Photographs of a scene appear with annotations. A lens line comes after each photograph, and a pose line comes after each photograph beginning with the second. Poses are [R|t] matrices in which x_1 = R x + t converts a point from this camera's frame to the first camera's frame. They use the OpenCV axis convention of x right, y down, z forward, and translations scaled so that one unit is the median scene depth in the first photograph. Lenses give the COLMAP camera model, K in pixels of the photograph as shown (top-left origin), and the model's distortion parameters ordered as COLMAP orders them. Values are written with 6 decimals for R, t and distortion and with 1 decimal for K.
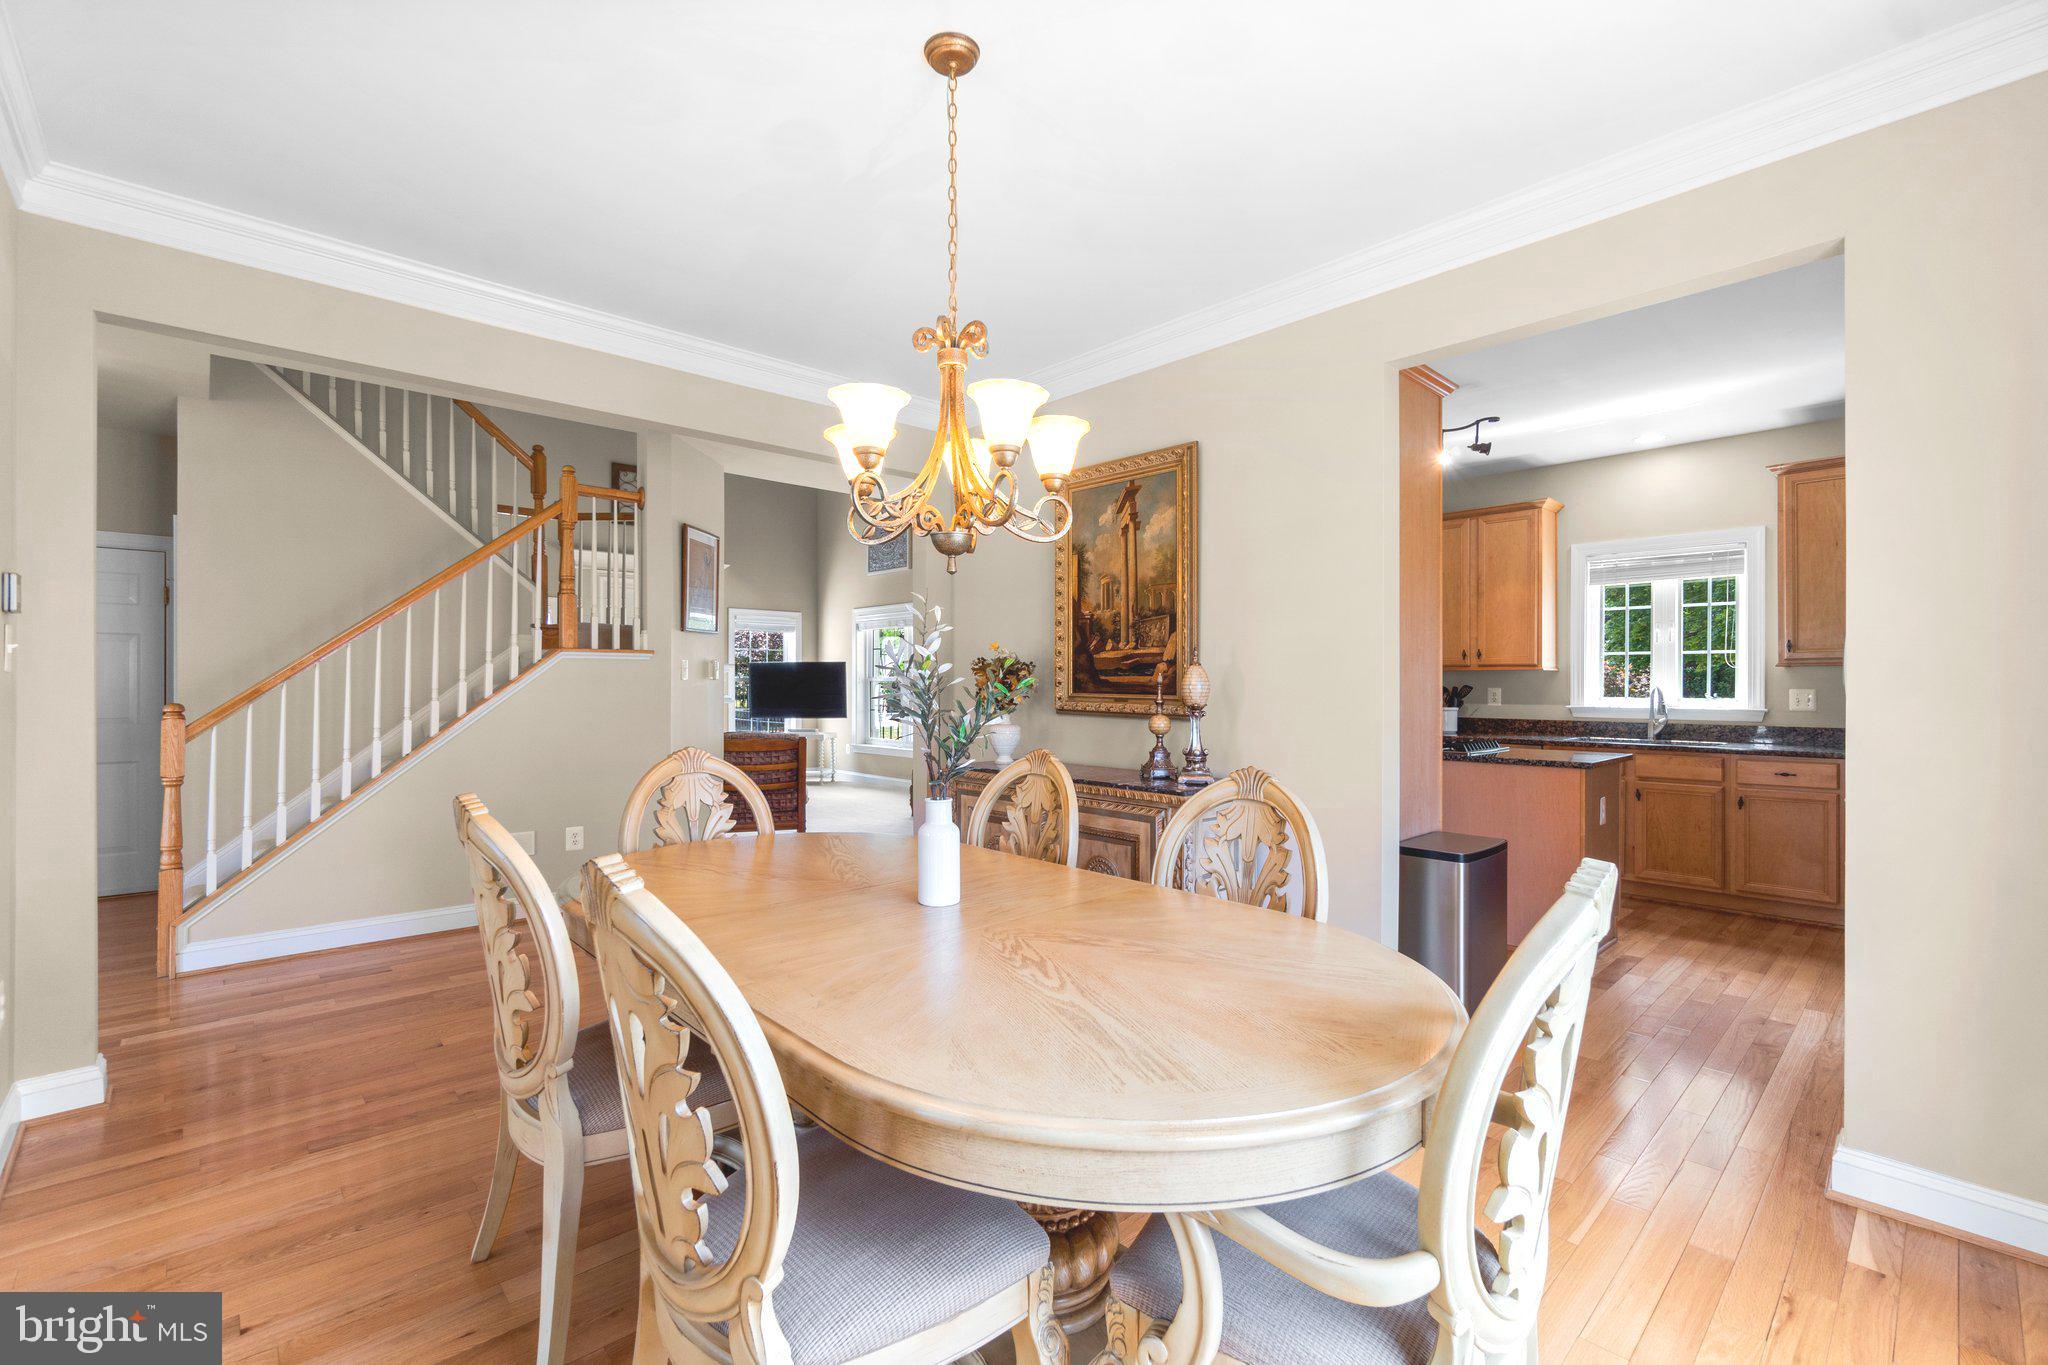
lens RADIAL K [[887.1, 0, 1020.5], [0, 887.1, 684.0], [0, 0, 1]] dist [-0.005496, 0.000451]
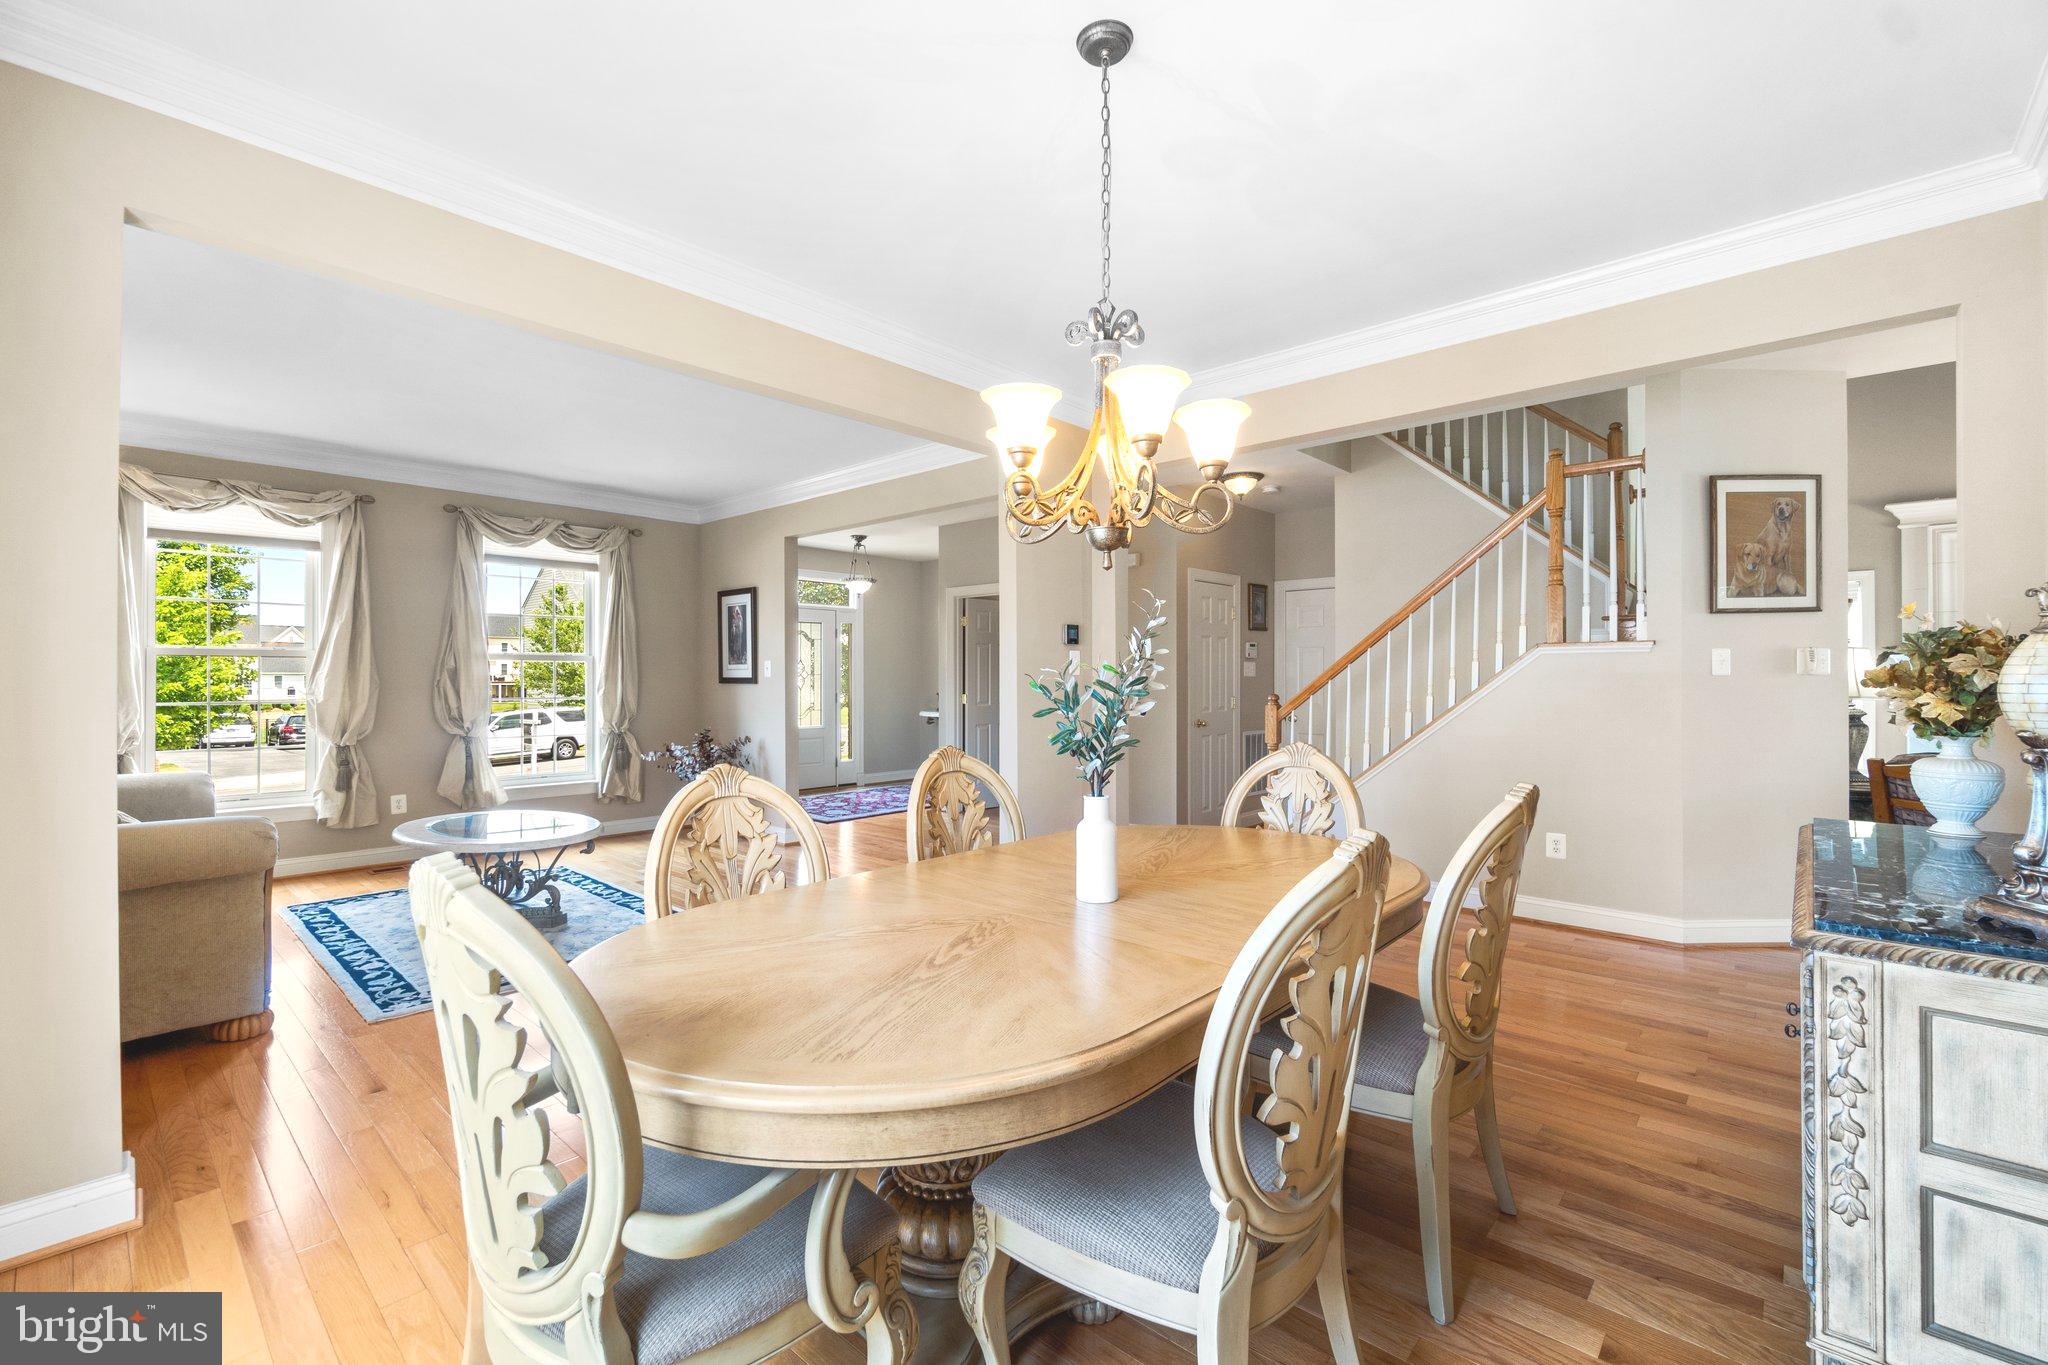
lens RADIAL K [[887.1, 0, 1010.6], [0, 887.1, 676.6], [0, 0, 1]] dist [-0.005496, 0.000451]
pose [[0.073178, -0.005423, -0.997304, 0.372421], [0.000712, 0.999985, -0.005385, 0.000040], [0.997319, -0.000316, 0.073181, 0.342809]]
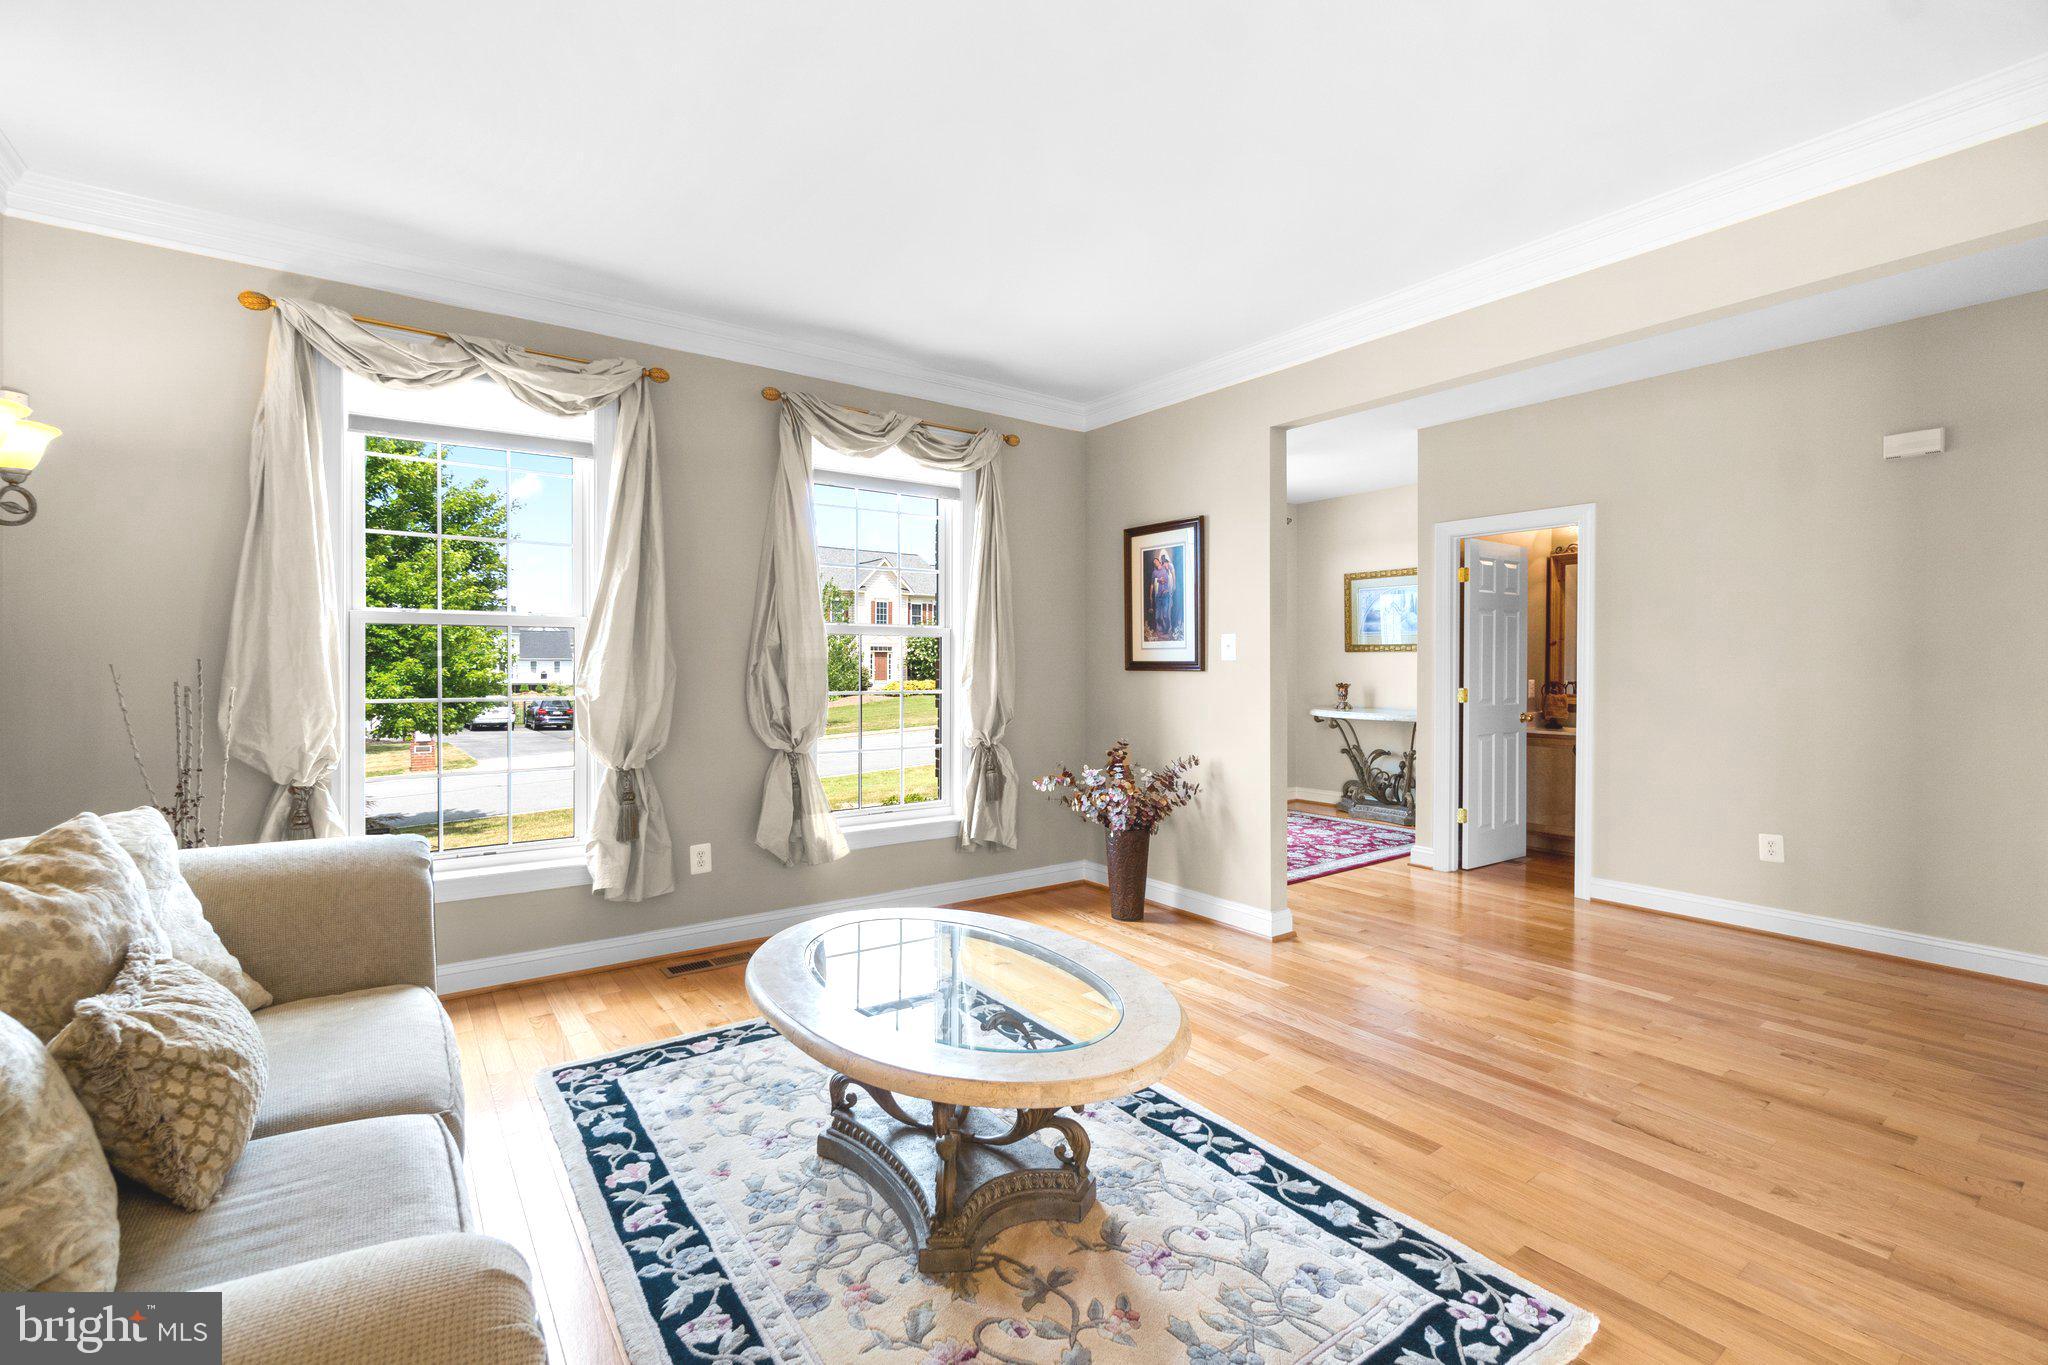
lens RADIAL K [[887.1, 0, 997.4], [0, 887.1, 671.4], [0, 0, 1]] dist [-0.005496, 0.000451]
pose [[-0.135665, 0.004242, -0.990746, -0.159966], [-0.001321, 0.999989, 0.004463, -0.000063], [0.990754, 0.001914, -0.135658, -0.038565]]
